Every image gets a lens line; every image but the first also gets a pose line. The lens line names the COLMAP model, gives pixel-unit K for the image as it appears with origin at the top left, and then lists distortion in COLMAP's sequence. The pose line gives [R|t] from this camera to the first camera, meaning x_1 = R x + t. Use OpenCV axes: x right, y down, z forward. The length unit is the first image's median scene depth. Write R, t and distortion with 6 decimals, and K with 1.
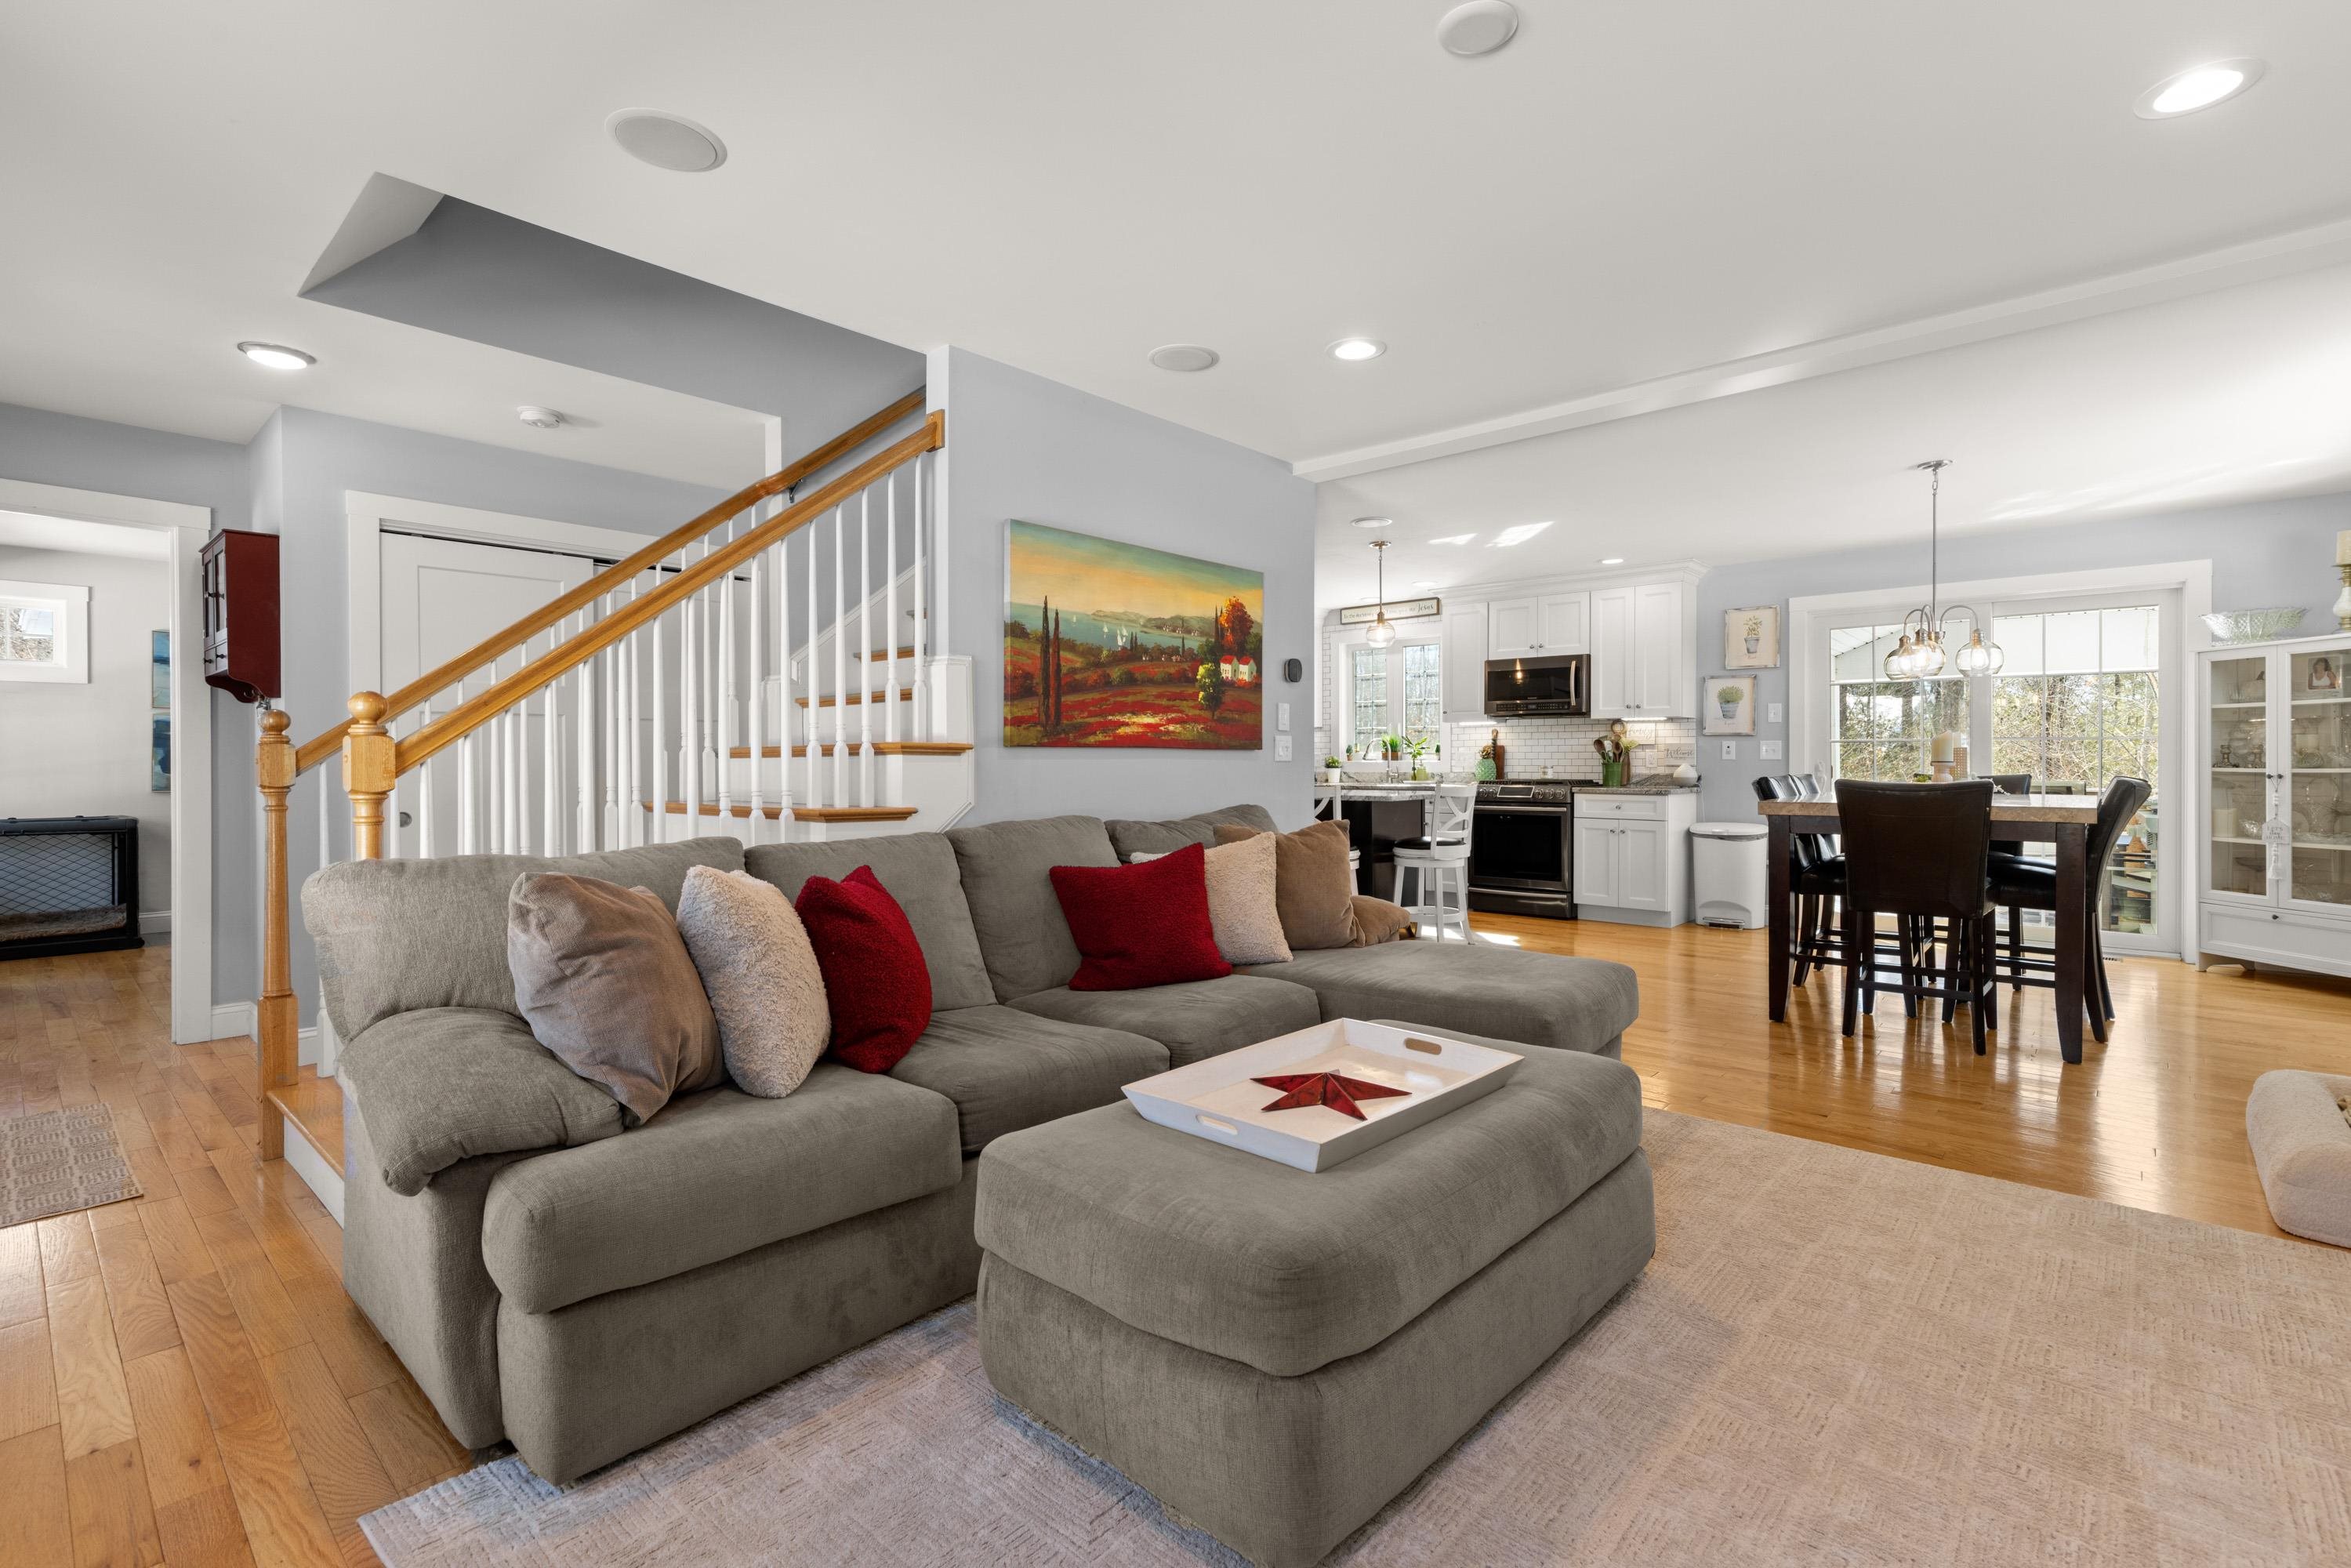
lens RADIAL K [[1071.9, 0, 1186.8], [0, 1071.9, 768.3], [0, 0, 1]] dist [0.004897, 0.000522]
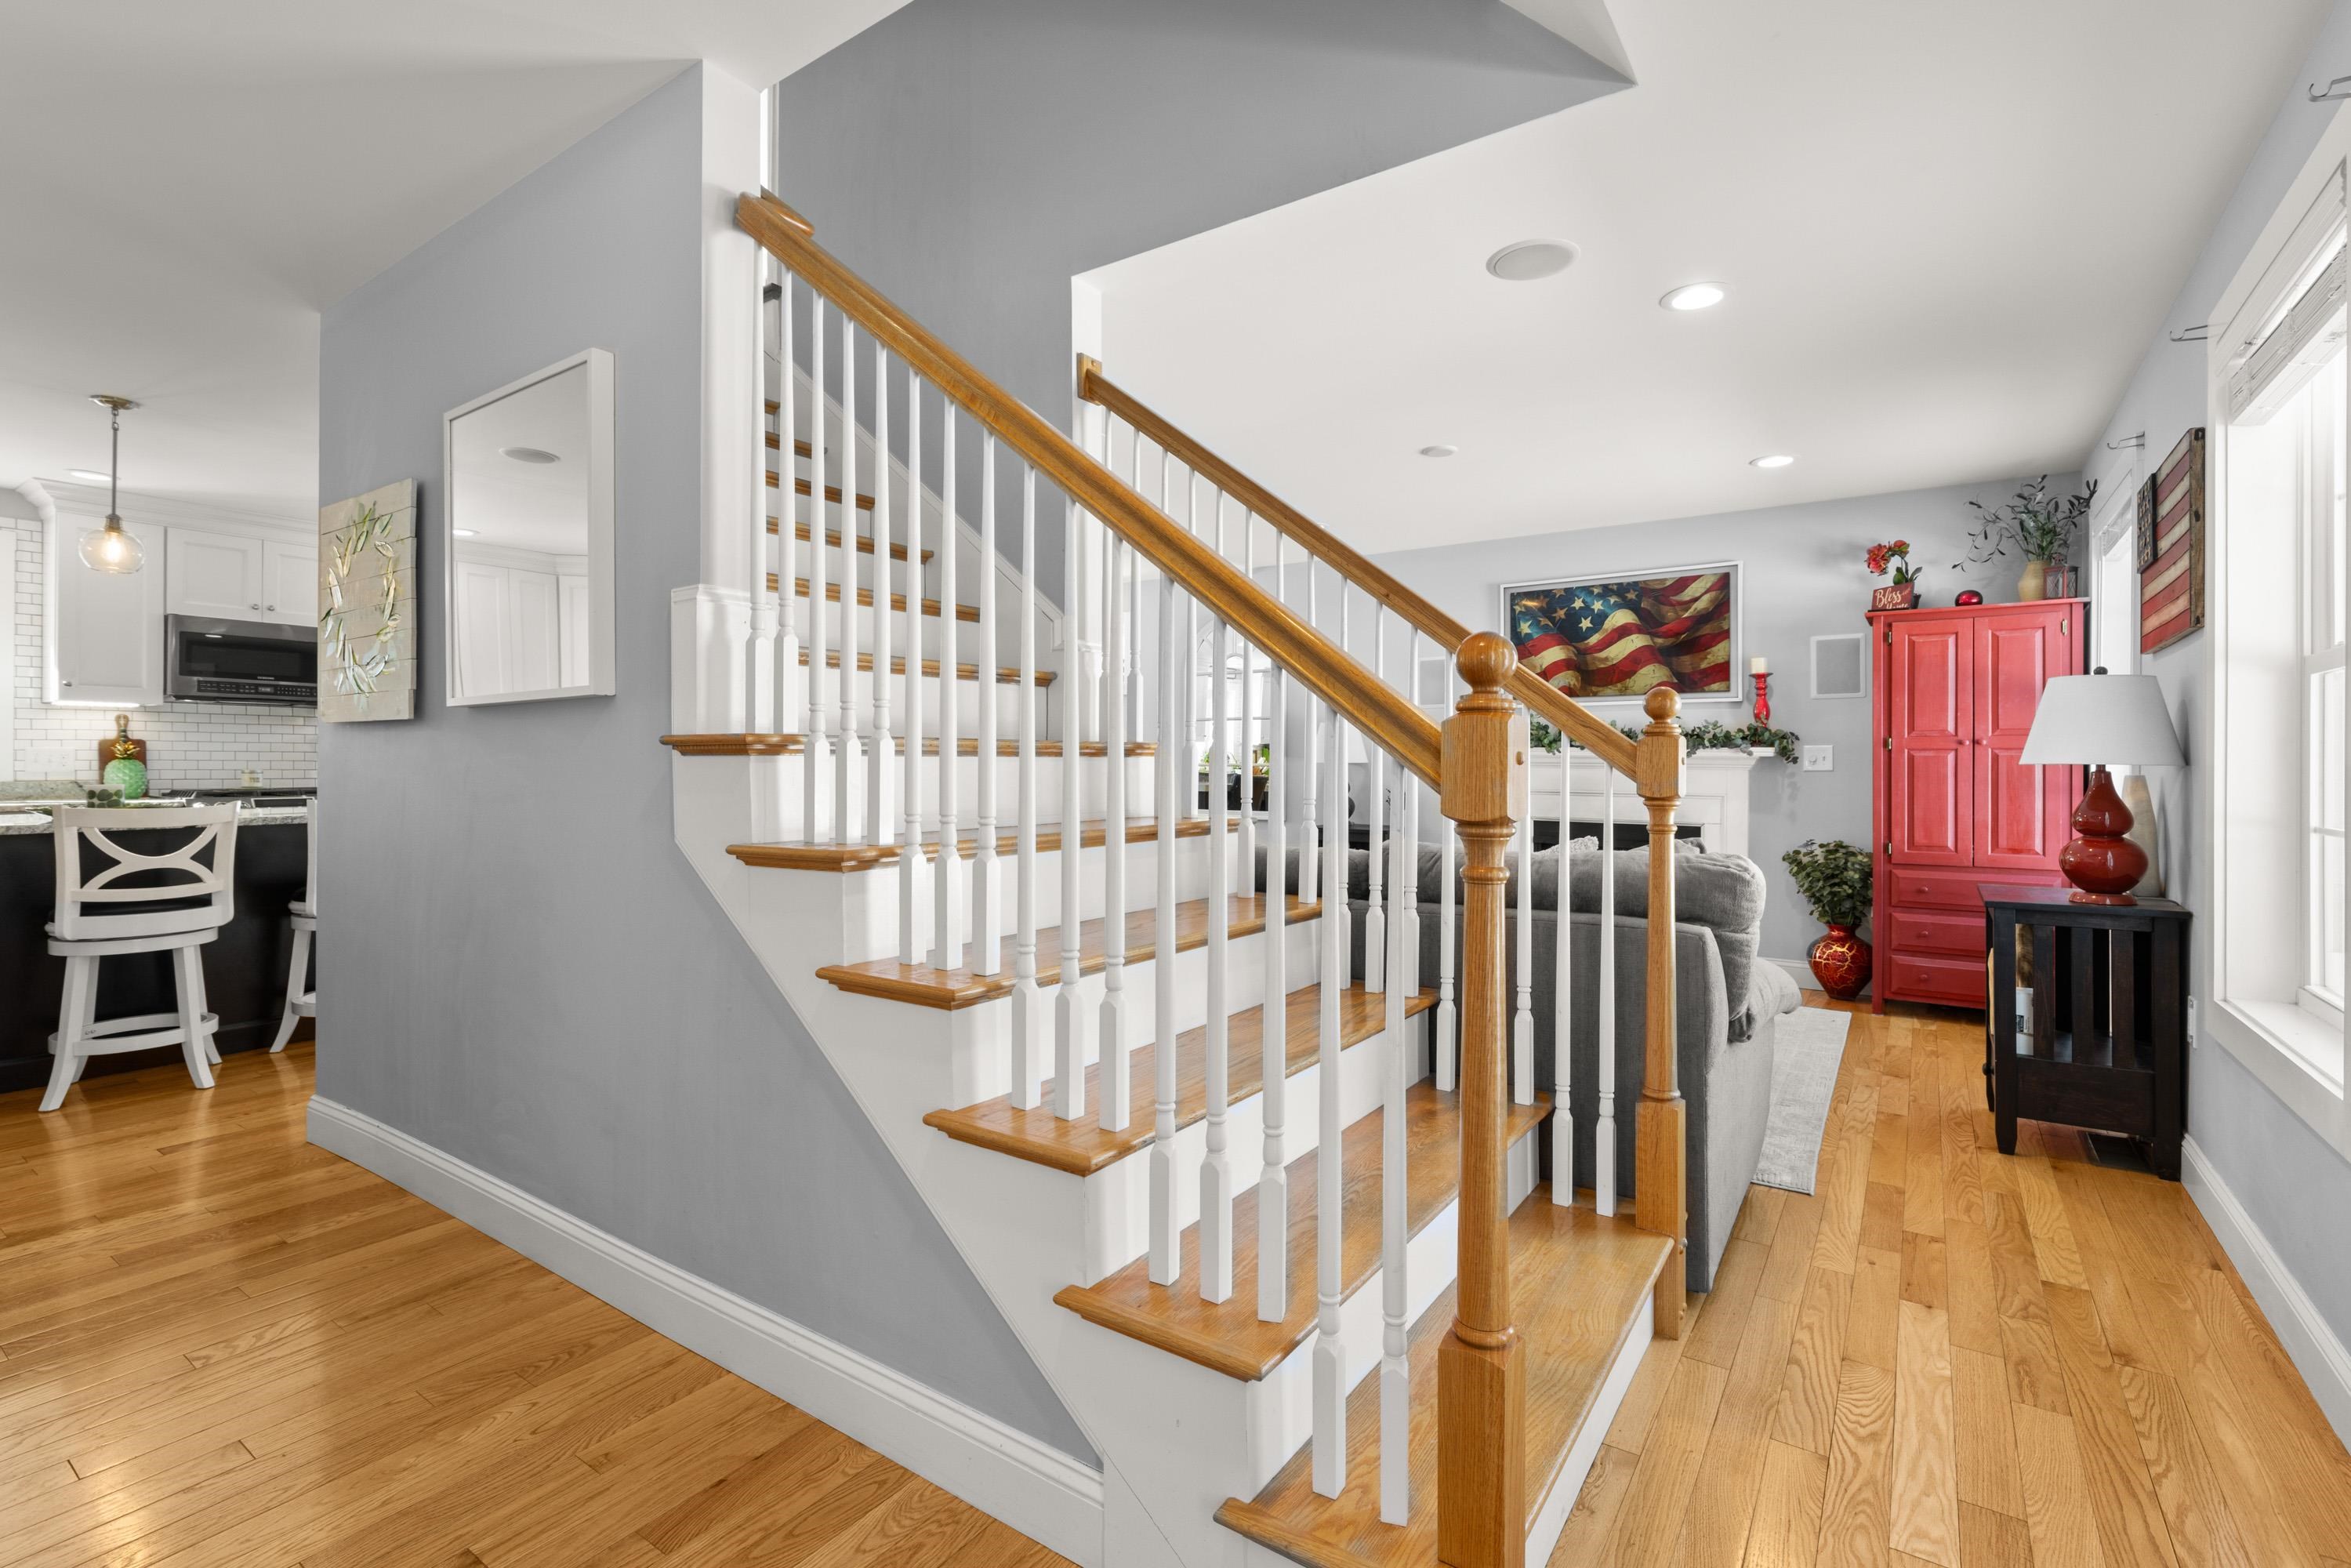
lens RADIAL K [[1071.9, 0, 1186.3], [0, 1071.9, 766.7], [0, 0, 1]] dist [0.004897, 0.000522]
pose [[-0.119129, 0.000478, 0.992879, -0.741000], [0.004335, 0.999991, 0.000039, -0.002419], [-0.992869, 0.004309, -0.119130, 0.690013]]
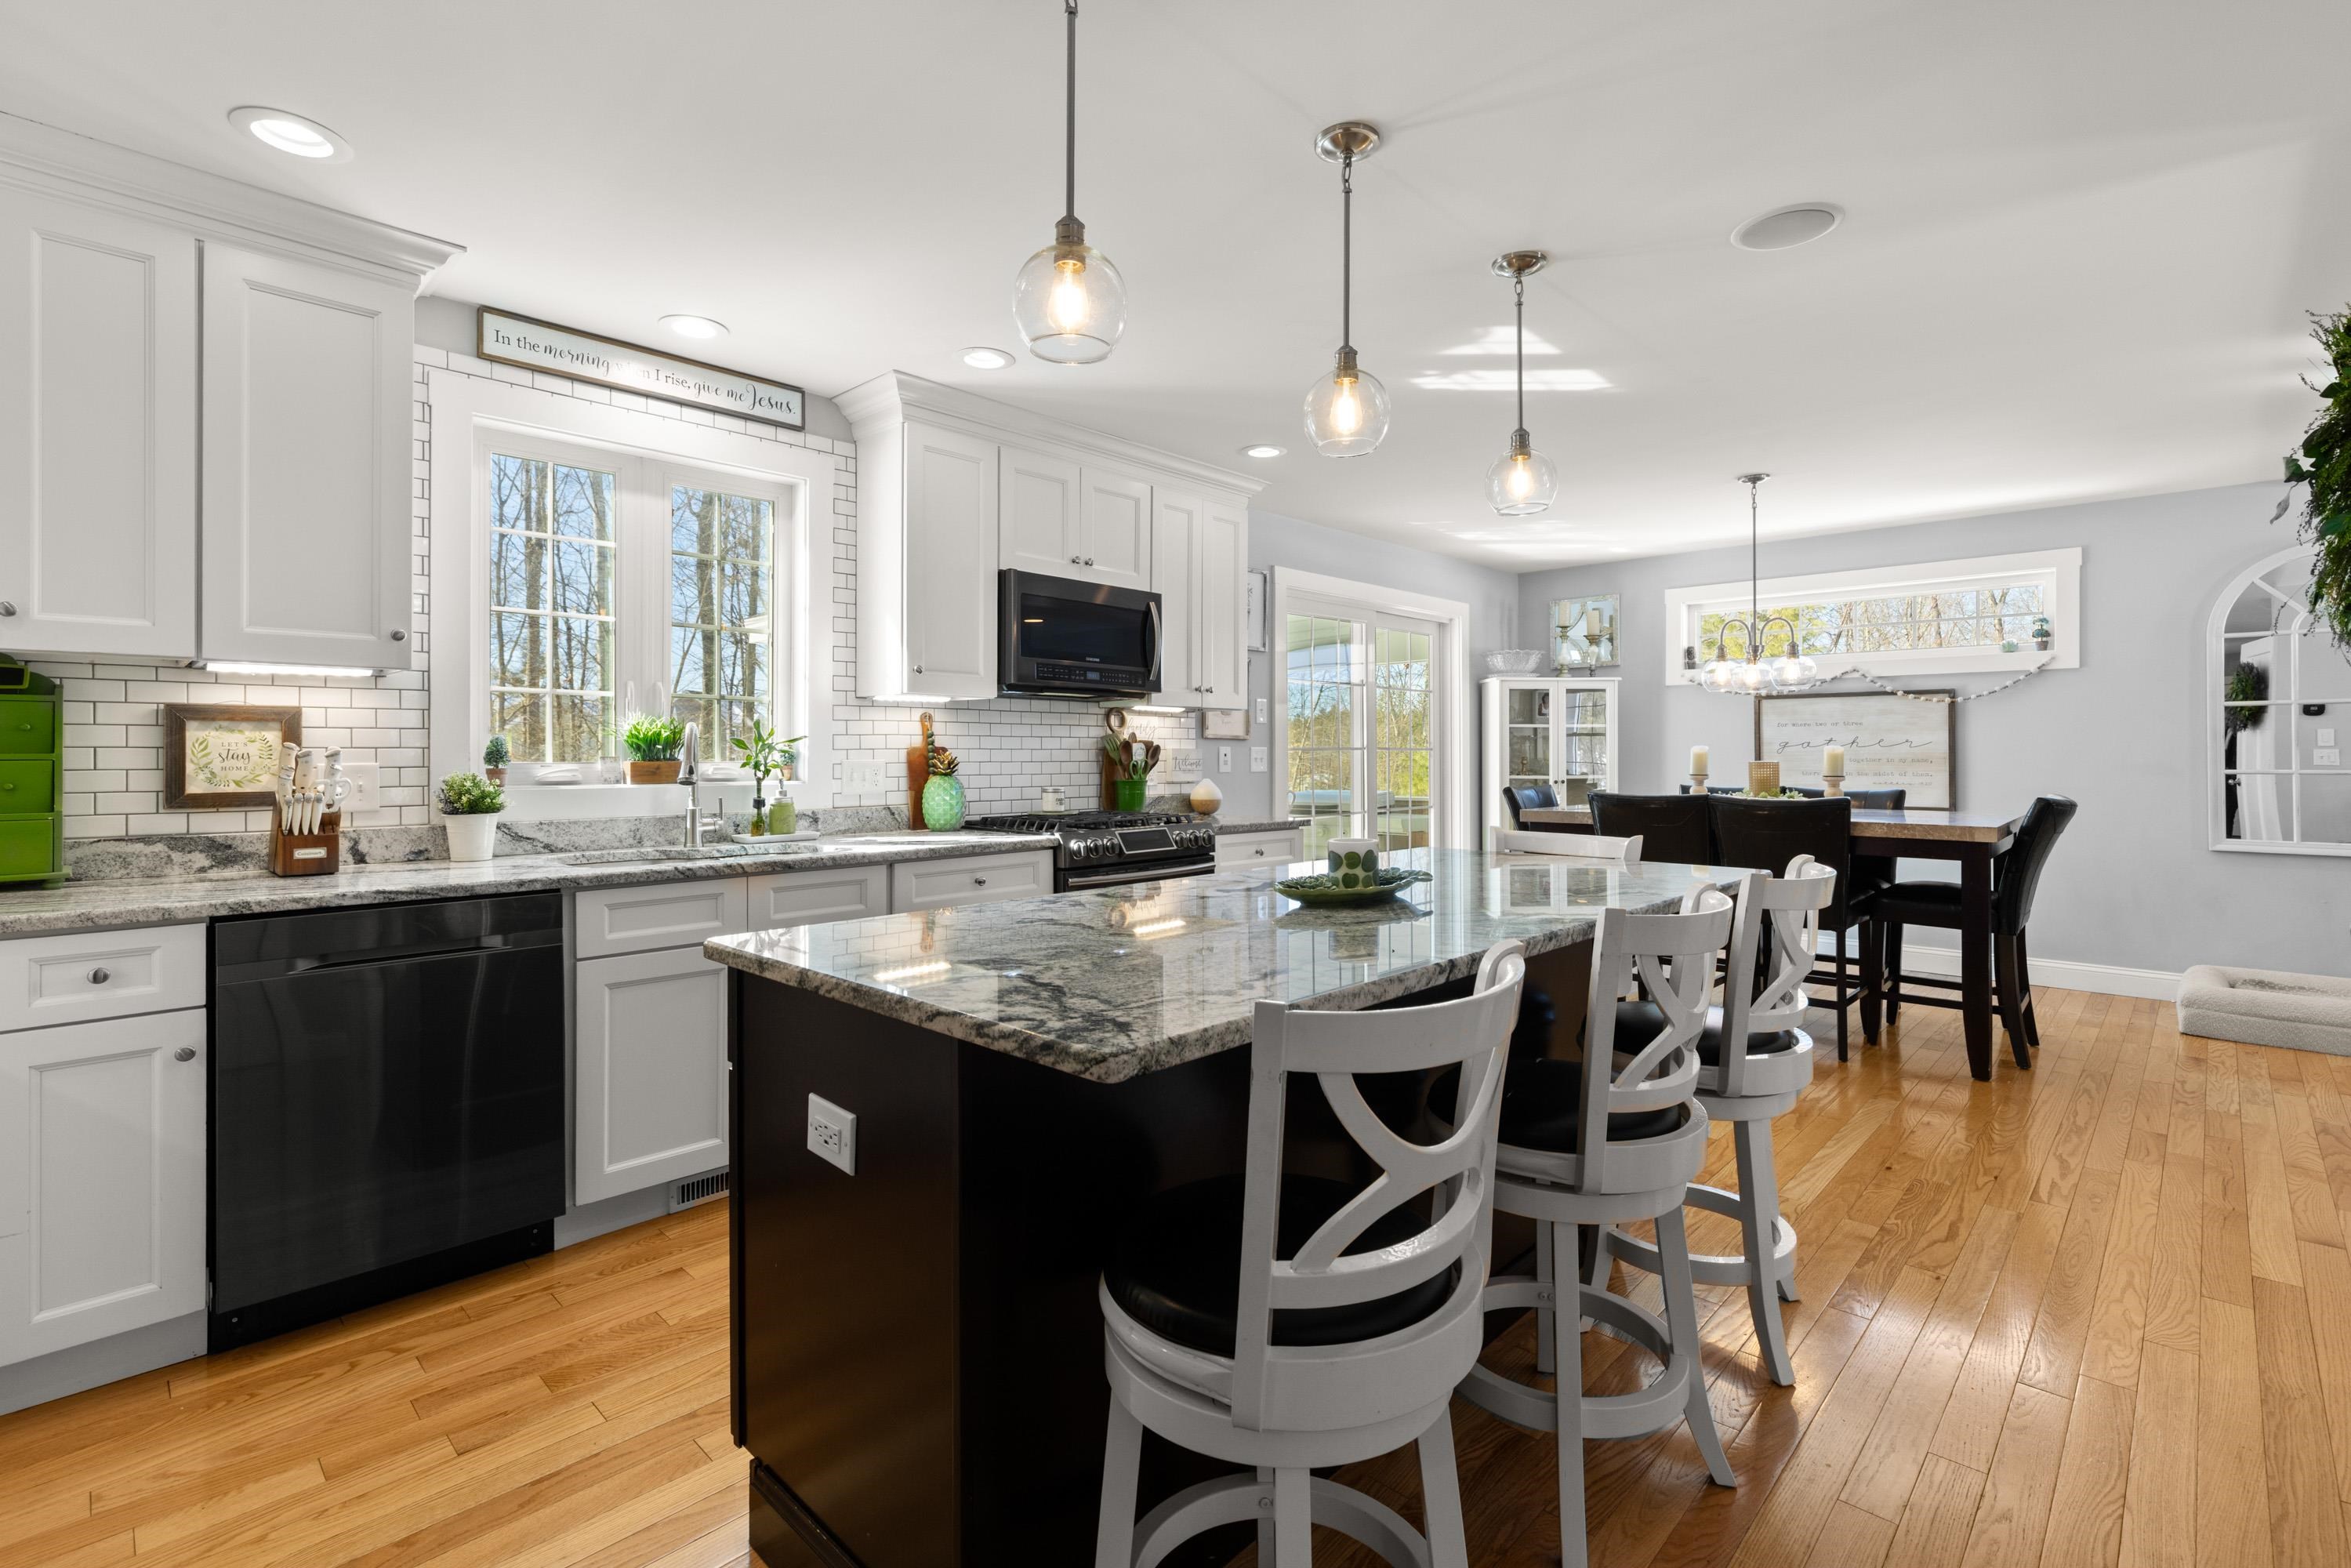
lens RADIAL K [[1071.9, 0, 1183.1], [0, 1071.9, 750.8], [0, 0, 1]] dist [0.004897, 0.000522]
pose [[0.039708, 0.005337, 0.999197, -0.302690], [0.008081, 0.999951, -0.005662, -0.026409], [-0.999179, 0.008300, 0.039663, 1.410258]]
